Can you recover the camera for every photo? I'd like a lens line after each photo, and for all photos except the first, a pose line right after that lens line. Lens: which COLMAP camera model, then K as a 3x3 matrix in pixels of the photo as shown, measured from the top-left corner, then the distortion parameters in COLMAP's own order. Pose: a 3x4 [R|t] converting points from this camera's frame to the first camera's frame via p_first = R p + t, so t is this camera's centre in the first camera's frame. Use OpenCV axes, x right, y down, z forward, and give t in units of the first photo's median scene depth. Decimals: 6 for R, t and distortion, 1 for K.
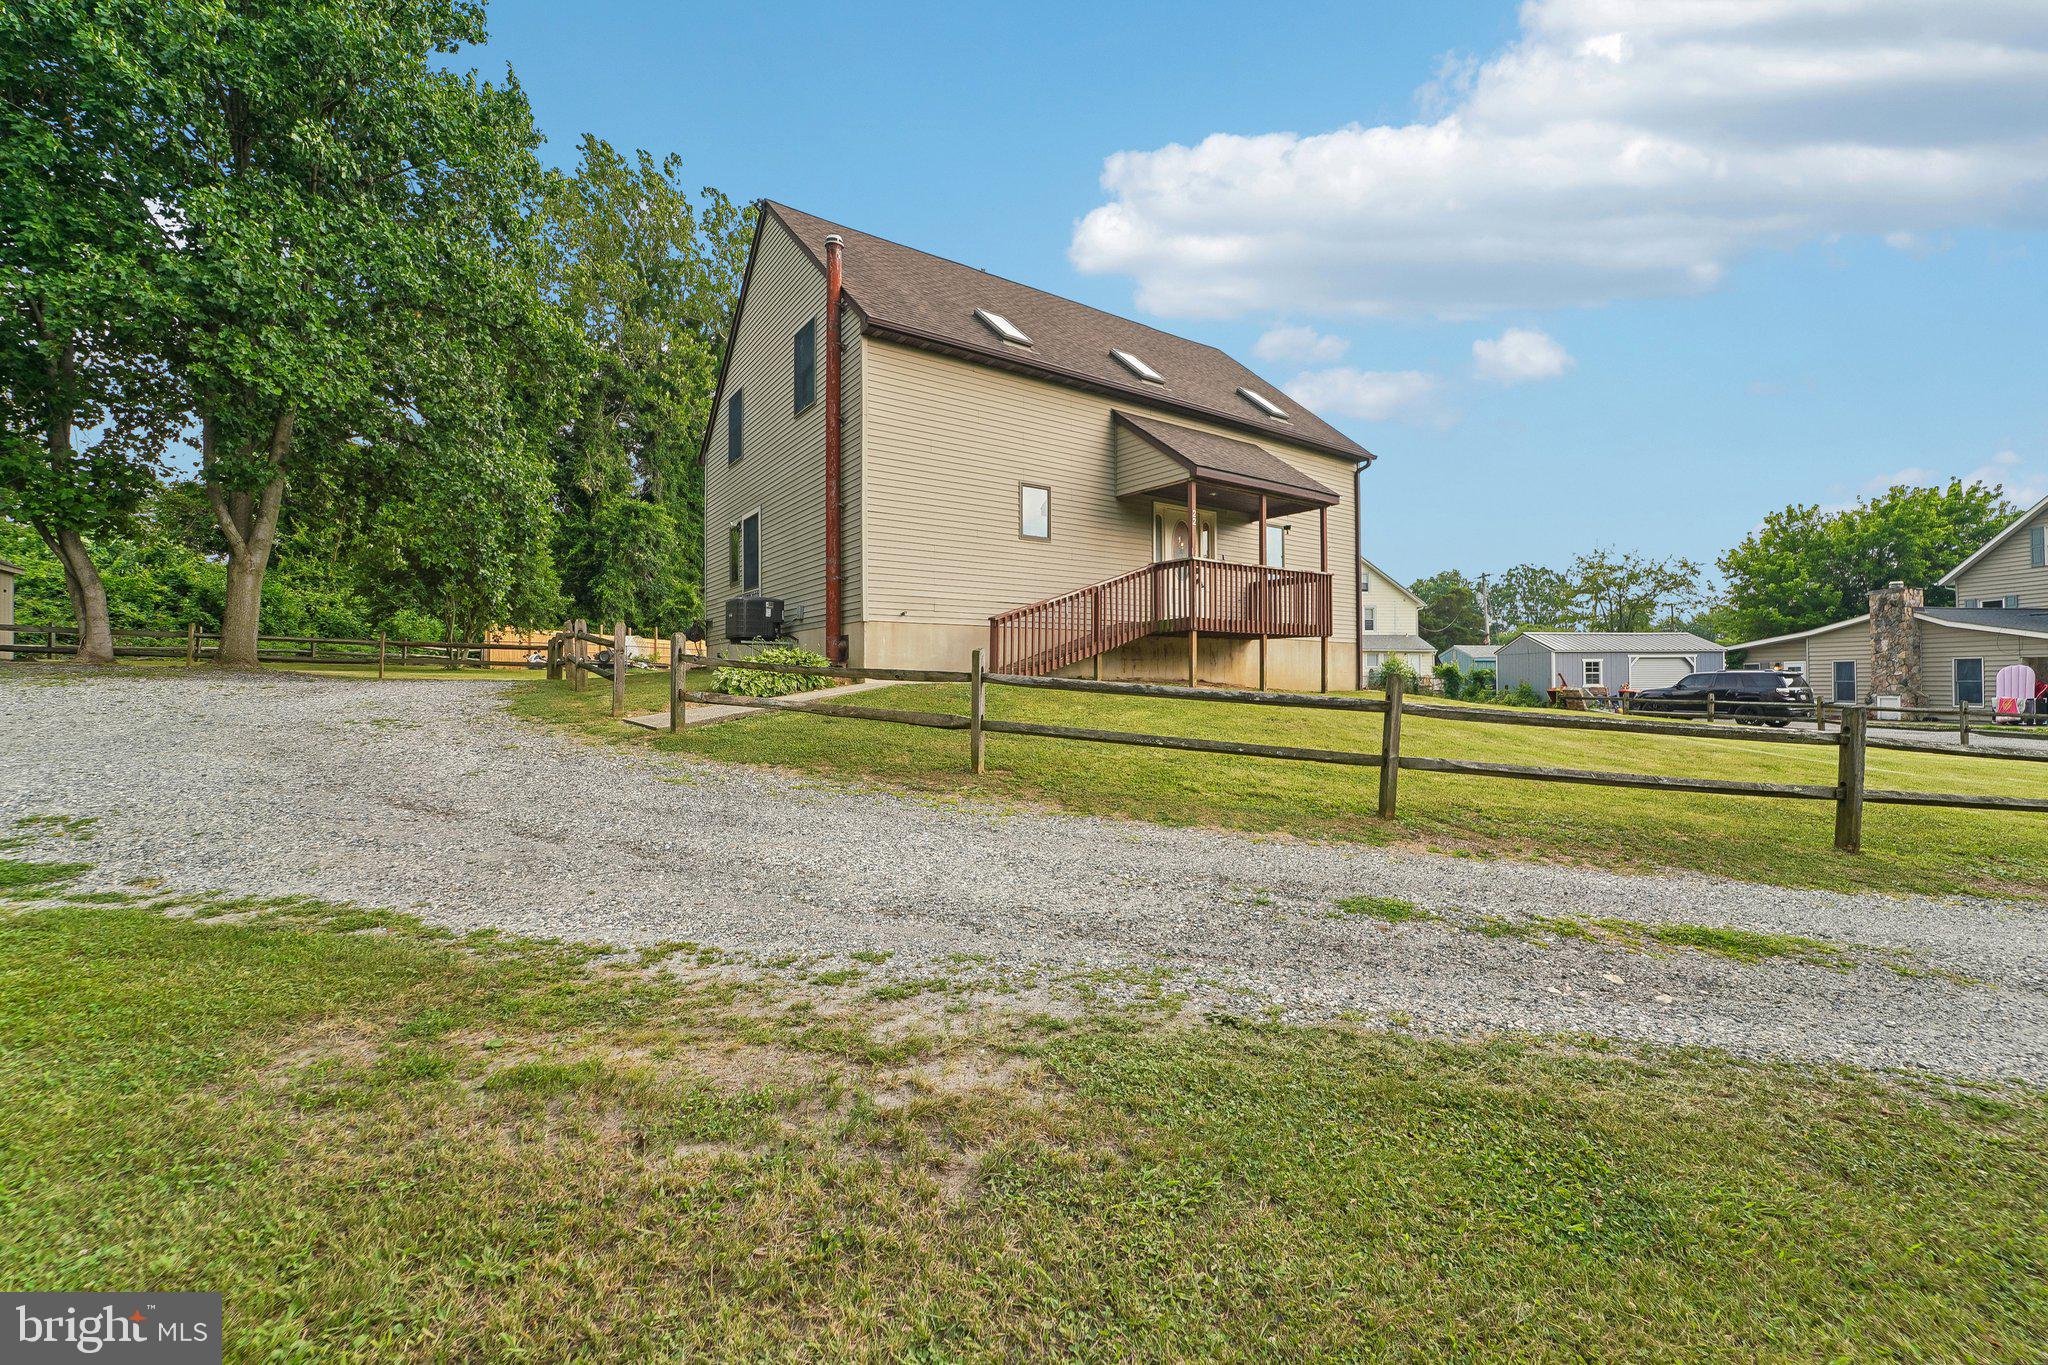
lens RADIAL K [[849.1, 0, 1032.5], [0, 849.1, 669.8], [0, 0, 1]] dist [-0.011870, -0.000343]
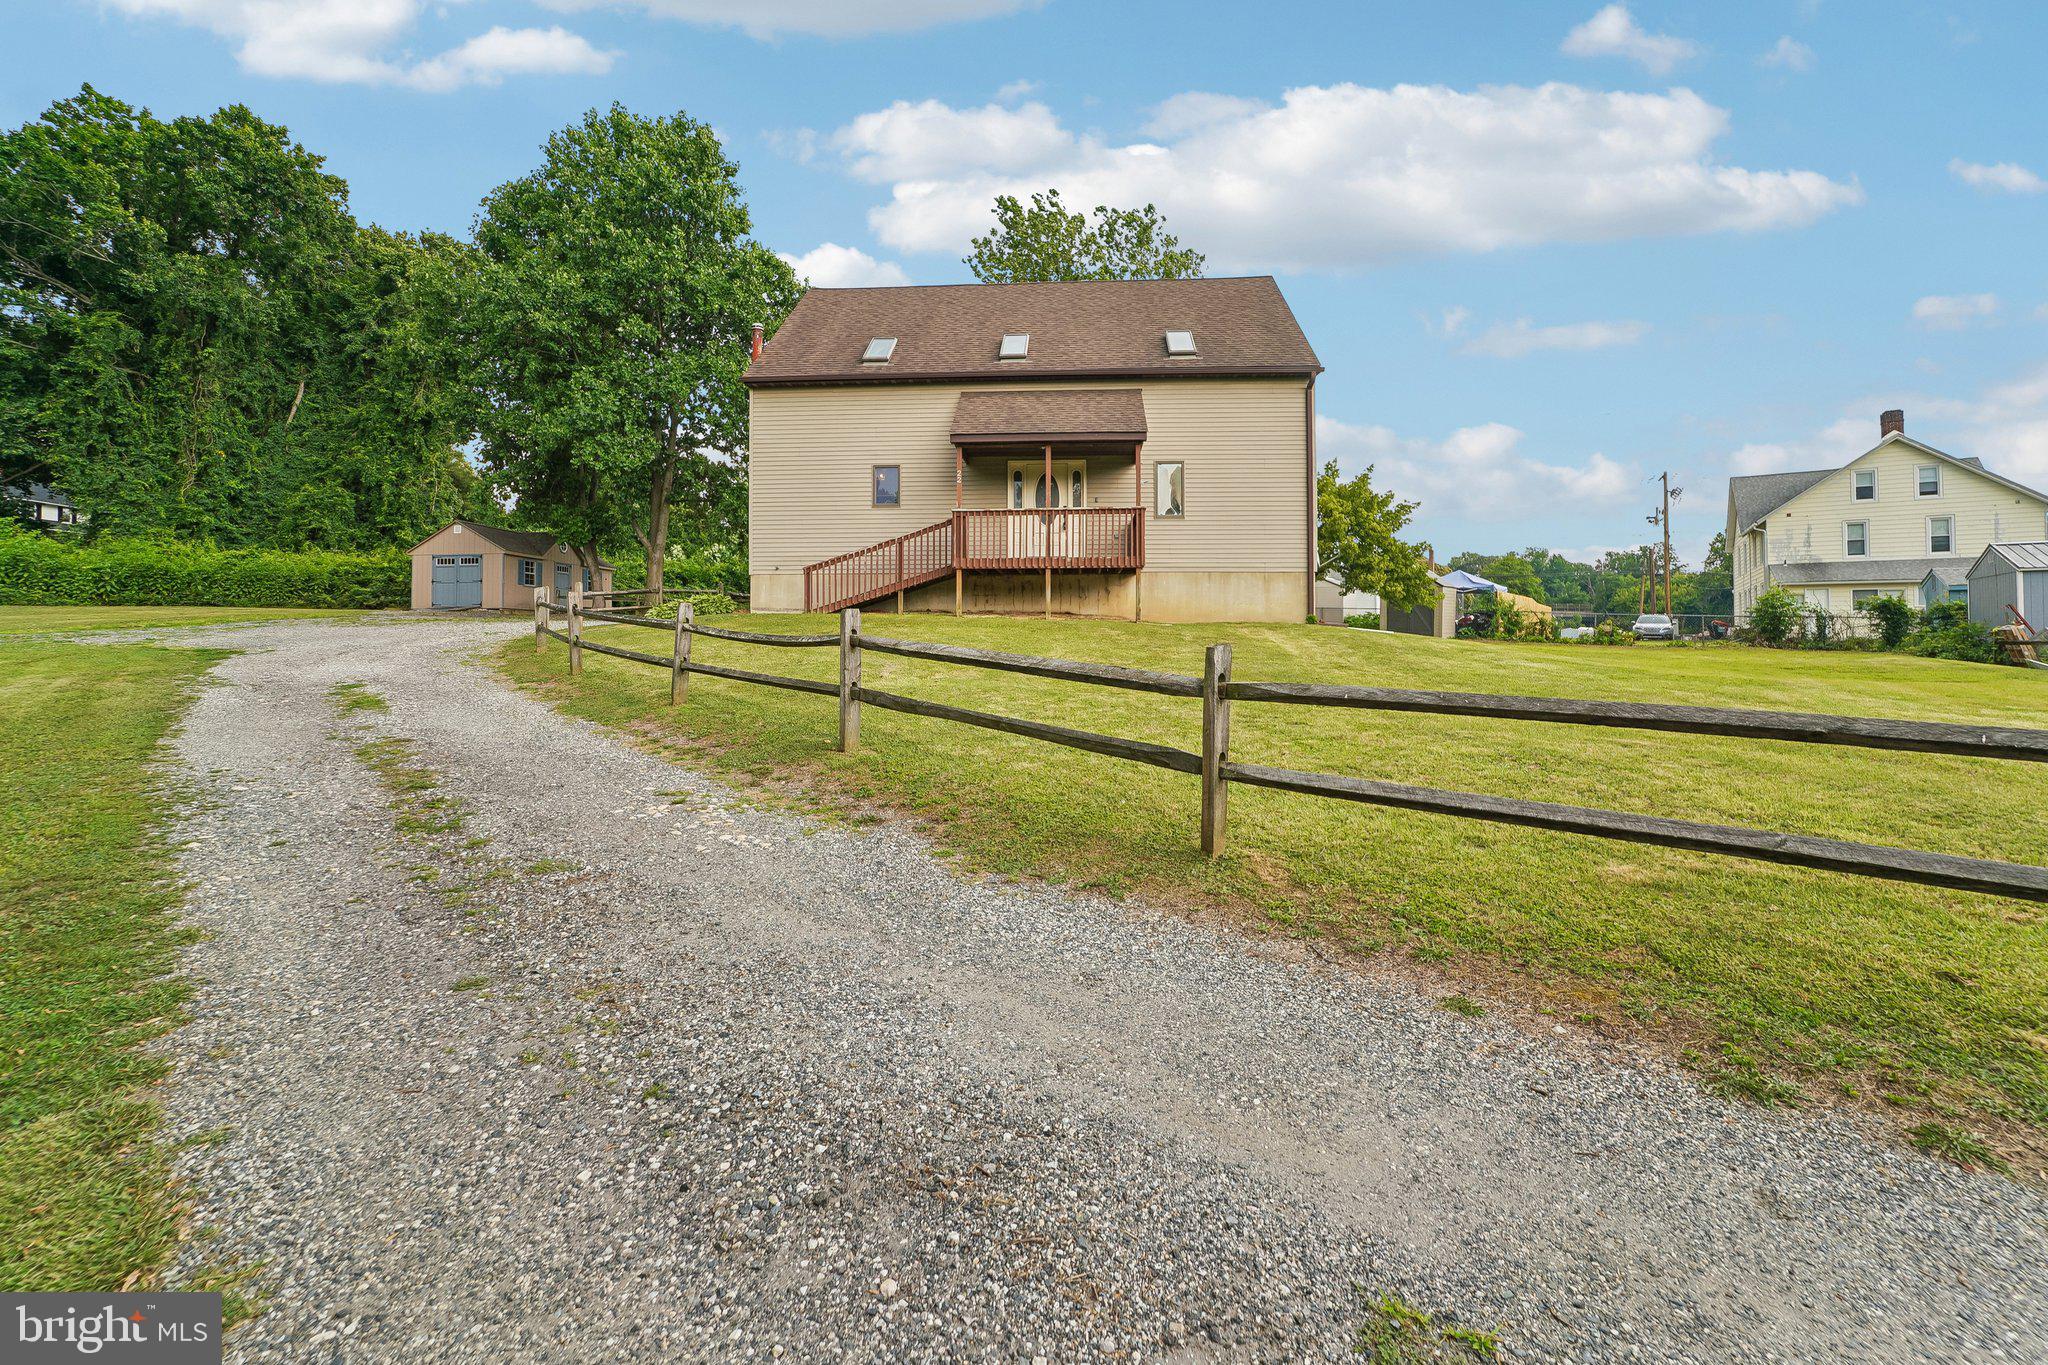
lens RADIAL K [[849.1, 0, 1032.5], [0, 849.1, 669.8], [0, 0, 1]] dist [-0.011870, -0.000343]
pose [[0.785074, 0.020449, -0.619064, 0.878912], [0.006328, 0.999138, 0.041029, 0.043674], [0.619369, -0.036128, 0.784268, 0.048880]]
